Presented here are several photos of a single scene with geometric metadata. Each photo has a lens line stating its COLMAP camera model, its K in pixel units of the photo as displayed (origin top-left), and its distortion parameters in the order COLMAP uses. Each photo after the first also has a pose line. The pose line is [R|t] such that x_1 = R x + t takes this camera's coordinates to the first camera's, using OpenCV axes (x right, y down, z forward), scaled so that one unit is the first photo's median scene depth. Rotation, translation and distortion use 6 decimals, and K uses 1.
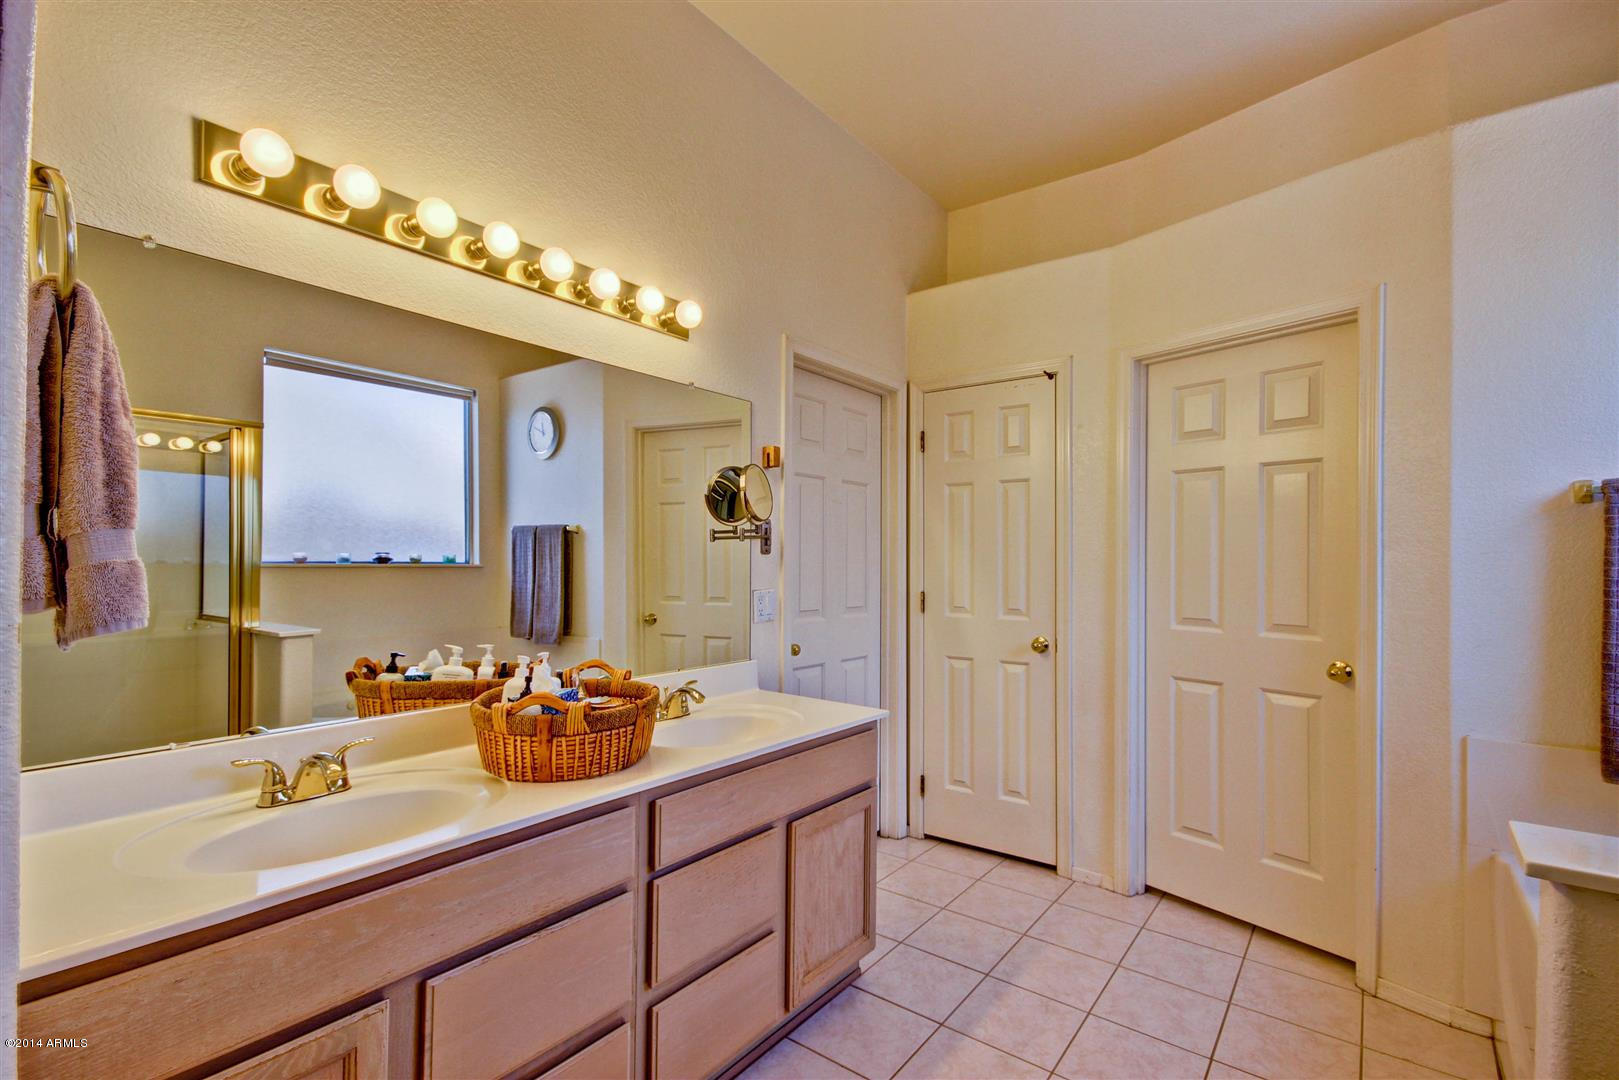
lens RADIAL K [[746.7, 0, 818.2], [0, 746.7, 550.4], [0, 0, 1]] dist [0.012614, -0.008807]
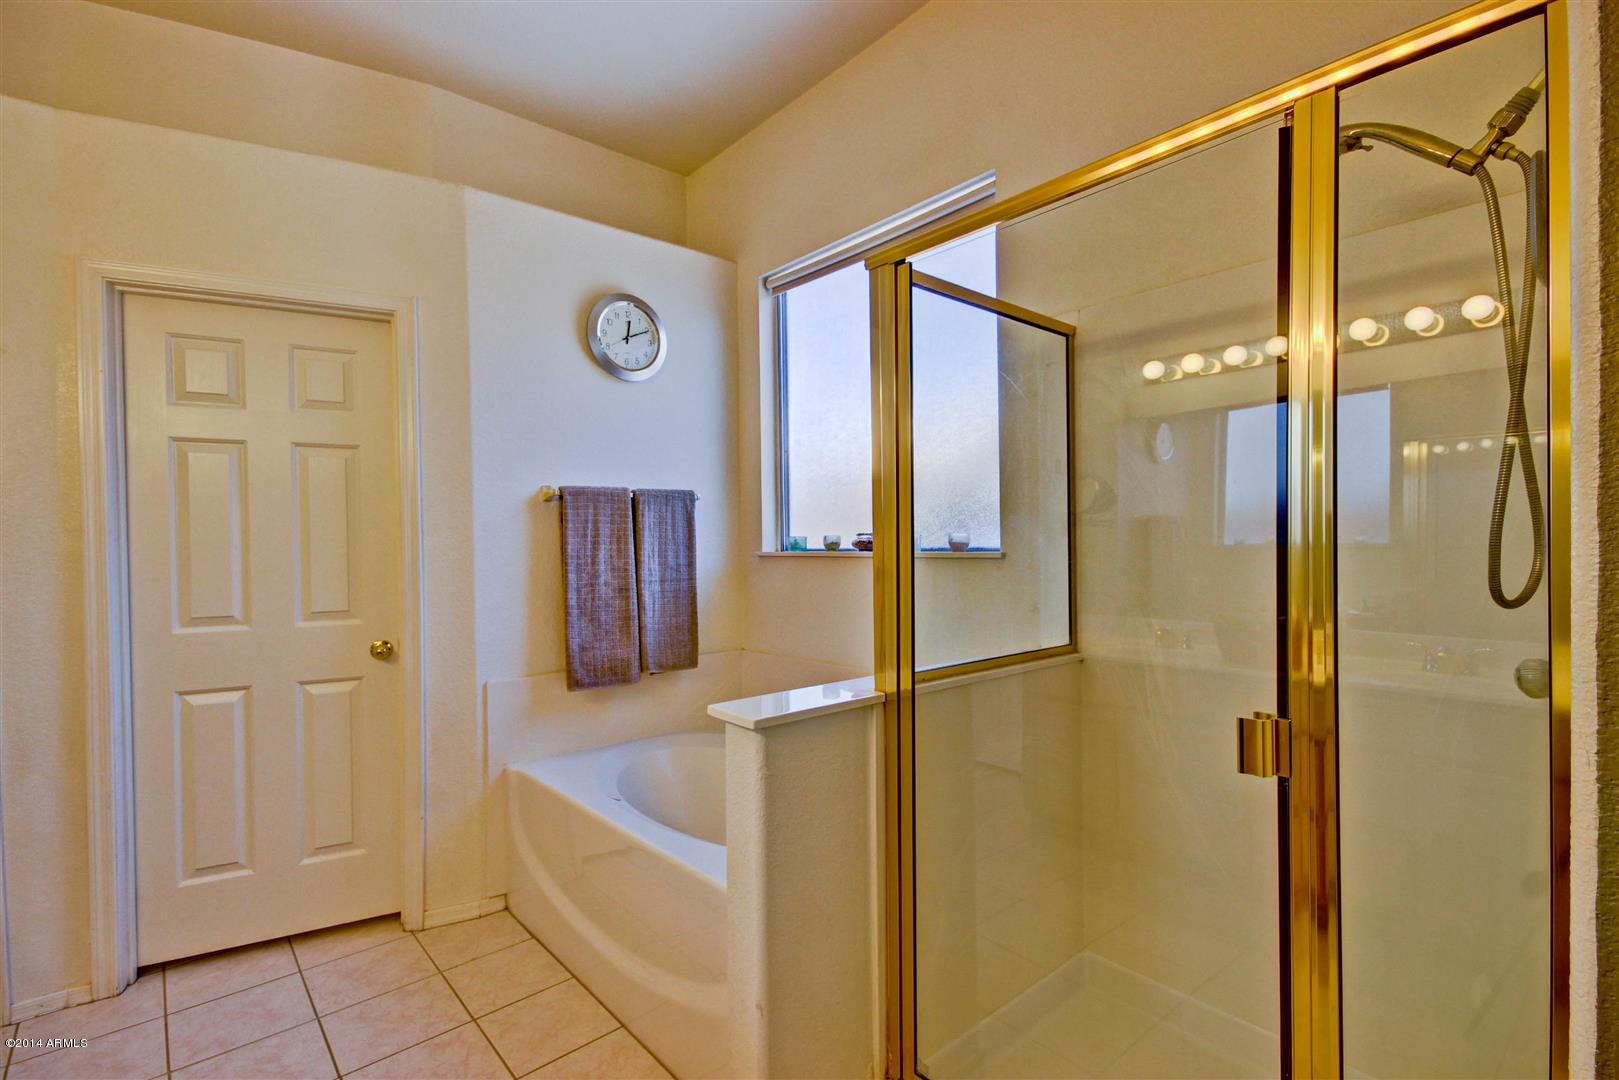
lens RADIAL K [[746.7, 0, 813.6], [0, 746.7, 548.5], [0, 0, 1]] dist [0.012614, -0.008807]
pose [[0.161290, -0.020796, 0.986688, -0.236796], [0.005355, 0.999782, 0.020197, 0.000708], [-0.986893, 0.002026, 0.161366, 0.212353]]
